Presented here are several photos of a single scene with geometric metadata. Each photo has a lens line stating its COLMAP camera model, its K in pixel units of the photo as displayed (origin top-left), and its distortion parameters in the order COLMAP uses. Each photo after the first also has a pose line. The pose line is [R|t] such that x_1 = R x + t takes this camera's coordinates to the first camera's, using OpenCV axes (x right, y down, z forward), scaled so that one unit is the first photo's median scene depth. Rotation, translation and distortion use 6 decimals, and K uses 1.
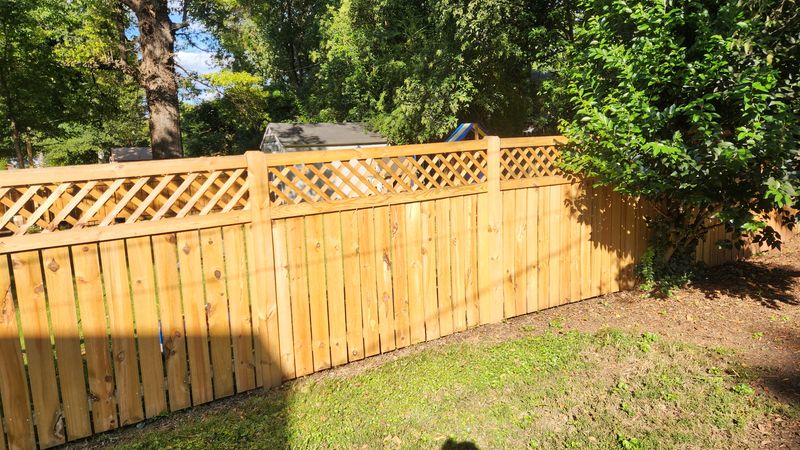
lens RADIAL K [[533.7, 0, 397.1], [0, 533.7, 212.4], [0, 0, 1]] dist [0.093402, -0.096458]
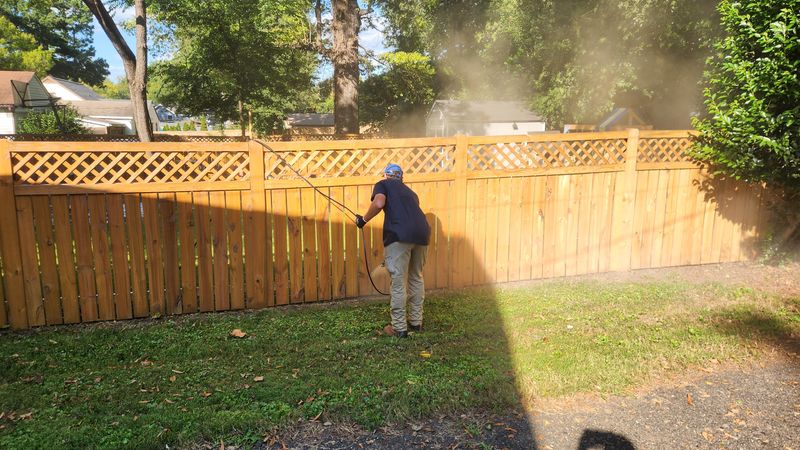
lens RADIAL K [[533.7, 0, 397.1], [0, 533.7, 212.4], [0, 0, 1]] dist [0.093402, -0.096458]
pose [[0.962609, 0.086994, -0.256544, -0.019752], [-0.073430, 0.995371, 0.062005, 0.021294], [0.260751, -0.040848, 0.964542, -0.417694]]
